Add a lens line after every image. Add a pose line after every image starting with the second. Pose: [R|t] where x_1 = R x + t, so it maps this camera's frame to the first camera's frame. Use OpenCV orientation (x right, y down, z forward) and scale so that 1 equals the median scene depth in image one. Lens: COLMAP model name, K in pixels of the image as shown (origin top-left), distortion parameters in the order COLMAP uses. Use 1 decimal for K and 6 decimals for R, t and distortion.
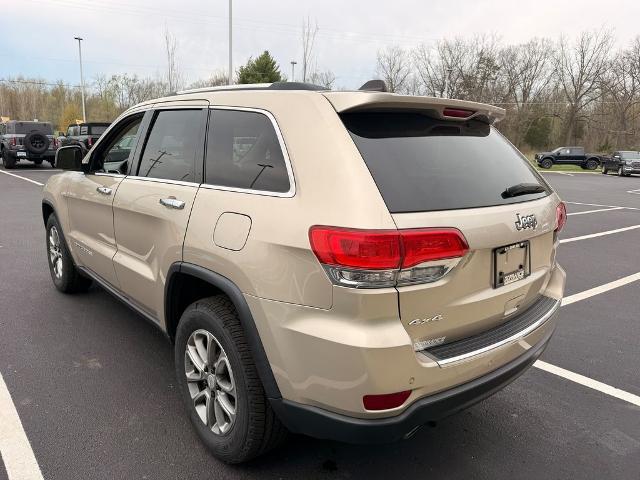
lens RADIAL K [[450.1, 0, 314.5], [0, 450.1, 239.3], [0, 0, 1]] dist [0.053043, -0.070803]
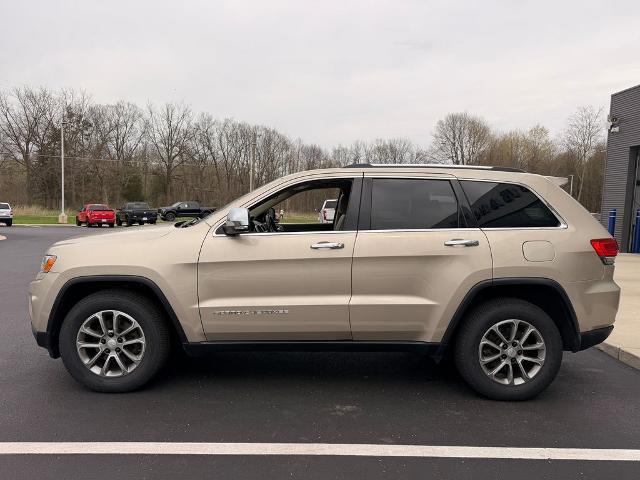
lens RADIAL K [[450.1, 0, 317.2], [0, 450.1, 242.4], [0, 0, 1]] dist [0.053043, -0.070803]
pose [[0.653038, -0.077762, 0.753322, -0.155253], [0.161204, 0.986191, -0.037944, -0.009317], [-0.739969, 0.146218, 0.656556, 0.035439]]
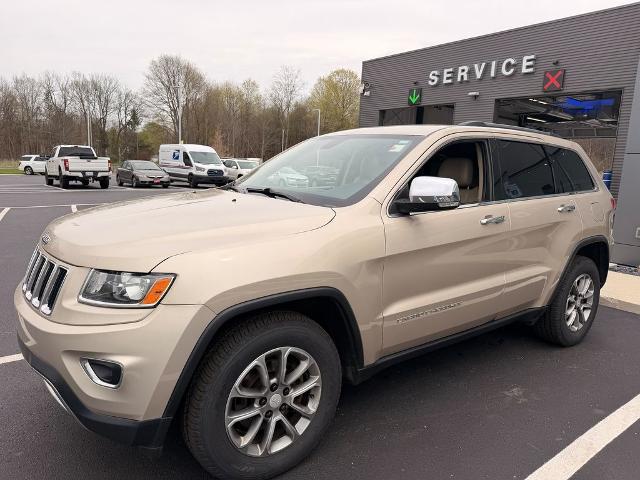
lens RADIAL K [[450.1, 0, 326.6], [0, 450.1, 242.8], [0, 0, 1]] dist [0.053043, -0.070803]
pose [[0.075472, -0.200654, 0.976751, -0.169864], [0.180557, 0.966102, 0.184515, -0.035538], [-0.980665, 0.162433, 0.109143, 0.148406]]
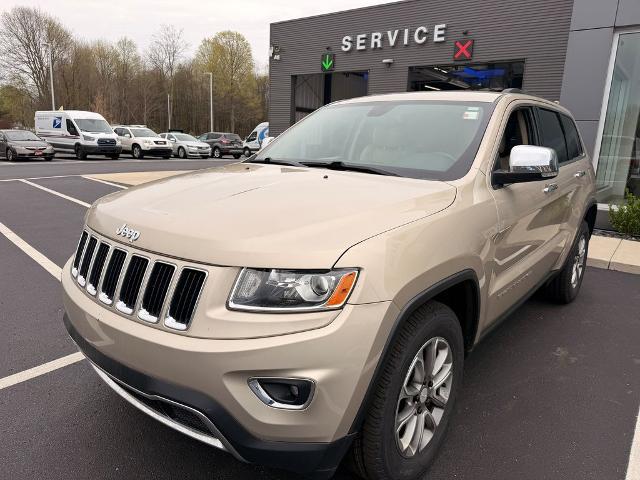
lens RADIAL K [[450.1, 0, 319.8], [0, 450.1, 240.1], [0, 0, 1]] dist [0.053043, -0.070803]
pose [[-0.149252, -0.259424, 0.954161, -0.158916], [0.179604, 0.941805, 0.284159, -0.043169], [-0.972351, 0.213783, -0.093972, 0.188980]]
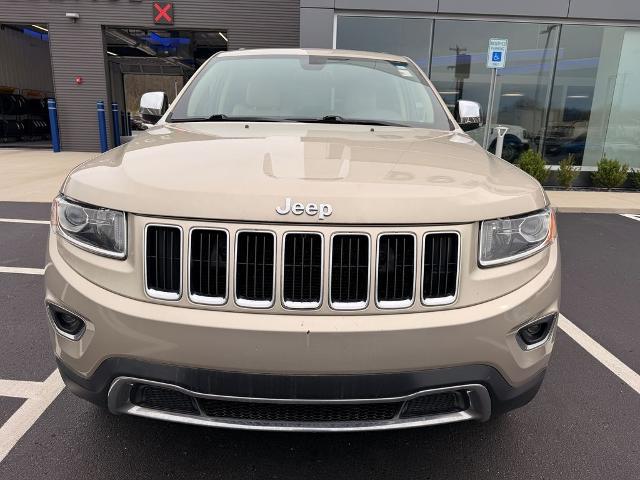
lens RADIAL K [[450.1, 0, 319.3], [0, 450.1, 237.8], [0, 0, 1]] dist [0.053043, -0.070803]
pose [[-0.748336, -0.220170, 0.625715, -0.121808], [0.095433, 0.897757, 0.430028, -0.048035], [-0.656419, 0.381519, -0.650813, 0.242375]]
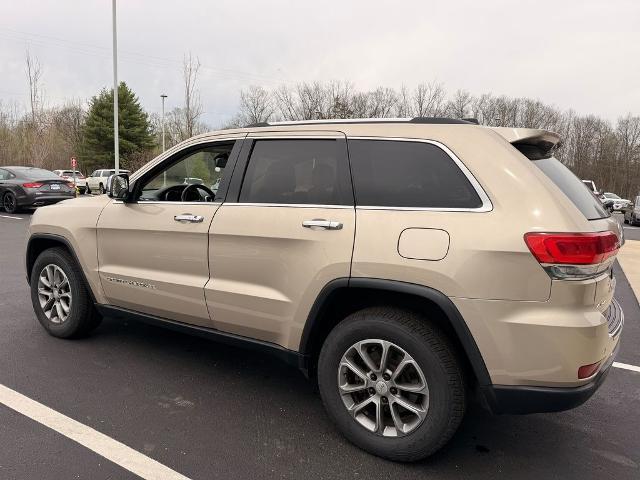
lens RADIAL K [[450.1, 0, 317.4], [0, 450.1, 240.0], [0, 0, 1]] dist [0.053043, -0.070803]
pose [[0.954017, -0.037944, 0.297340, -0.058155], [0.060042, 0.996042, -0.065539, 0.002235], [-0.293676, 0.080378, 0.952520, -0.000458]]
